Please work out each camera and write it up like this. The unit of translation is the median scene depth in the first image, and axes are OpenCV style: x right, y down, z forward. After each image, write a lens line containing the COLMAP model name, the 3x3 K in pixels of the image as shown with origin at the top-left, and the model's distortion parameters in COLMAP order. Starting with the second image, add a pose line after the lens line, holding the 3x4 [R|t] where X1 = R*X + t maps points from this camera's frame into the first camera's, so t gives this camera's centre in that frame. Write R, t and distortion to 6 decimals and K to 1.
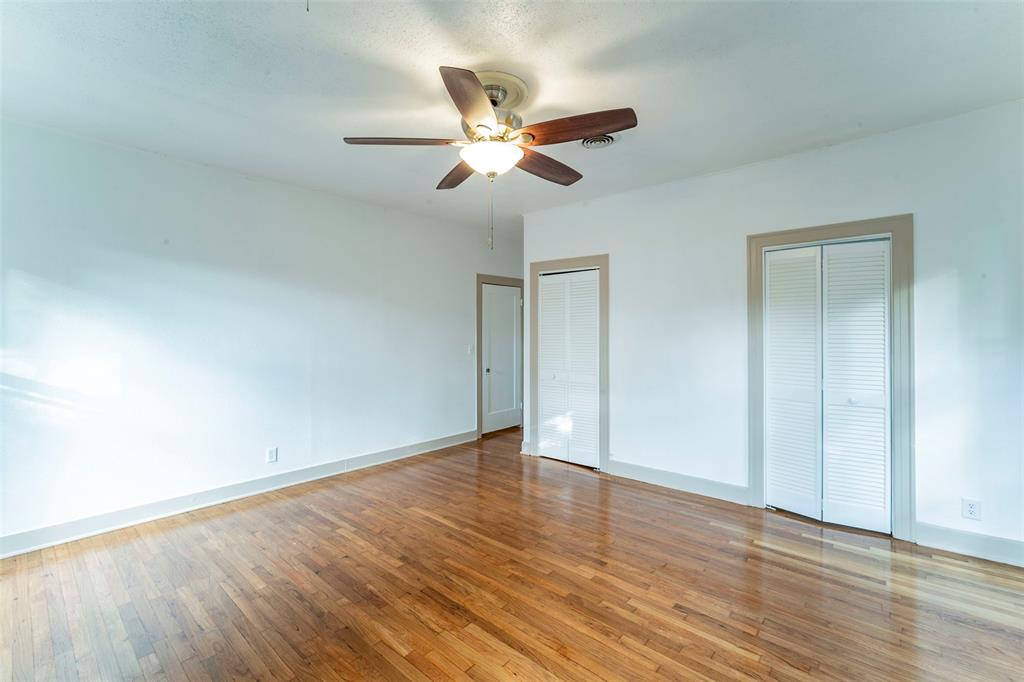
lens RADIAL K [[448.6, 0, 508.0], [0, 448.6, 336.6], [0, 0, 1]] dist [-0.020058, 0.000170]
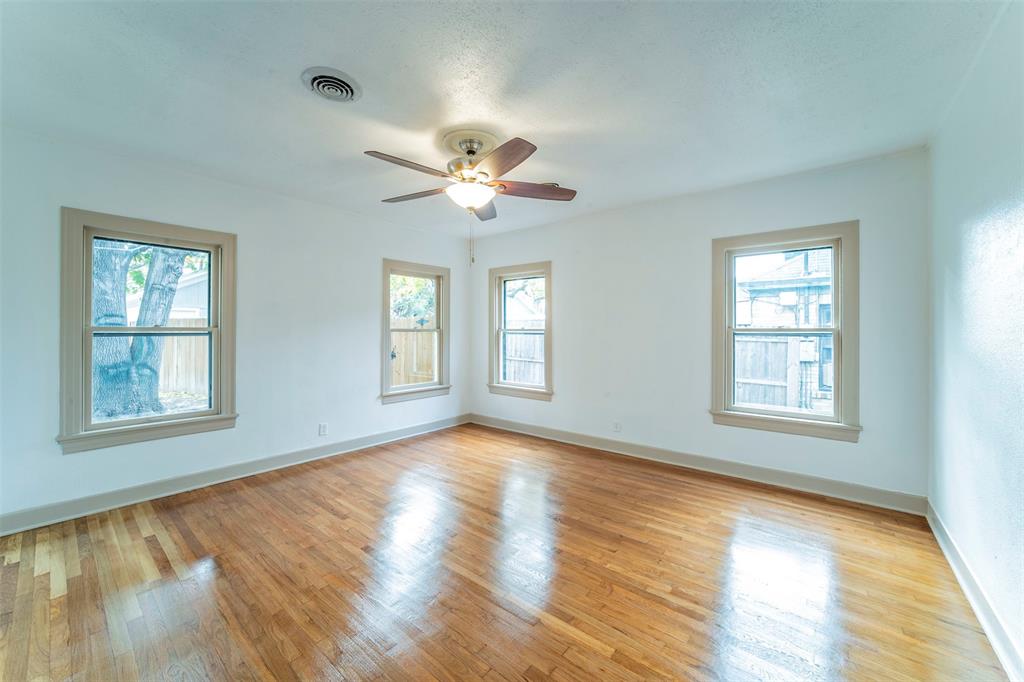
lens RADIAL K [[386.5, 0, 517.5], [0, 386.5, 333.1], [0, 0, 1]] dist [-0.015705, 0.000200]
pose [[-0.998862, -0.003678, -0.047548, -0.086497], [-0.004229, 0.999925, 0.011490, -0.012569], [0.047502, 0.011678, -0.998803, 1.615687]]
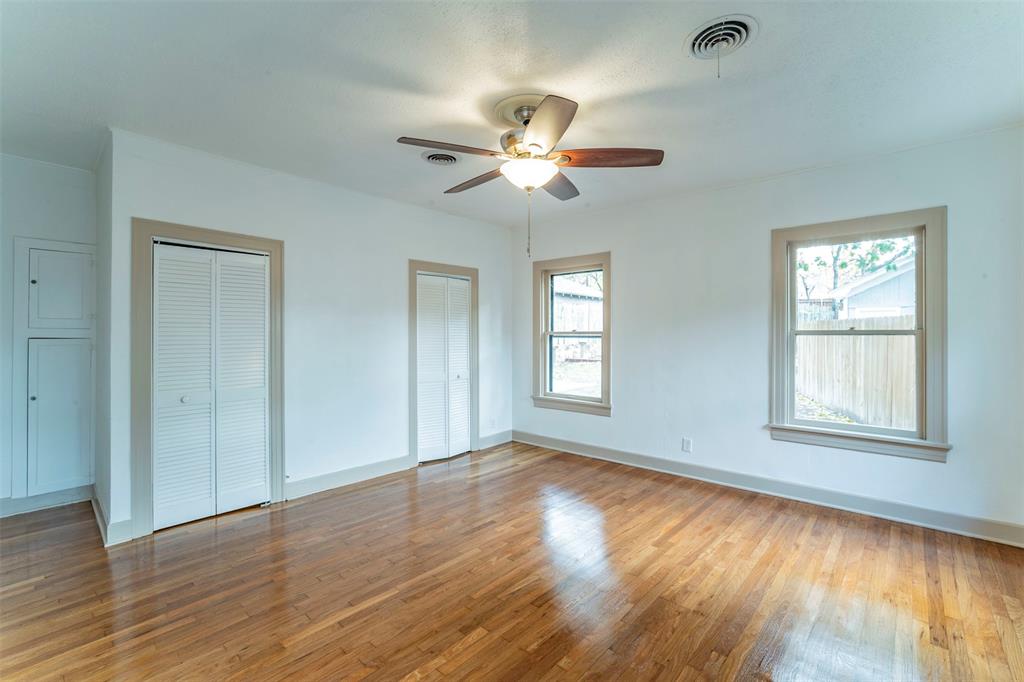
lens RADIAL K [[448.6, 0, 511.3], [0, 448.6, 335.6], [0, 0, 1]] dist [-0.020058, 0.000170]
pose [[0.007167, -0.002097, 0.999972, -0.855078], [0.008783, 0.999959, 0.002034, -0.005188], [-0.999936, 0.008768, 0.007186, 0.786241]]
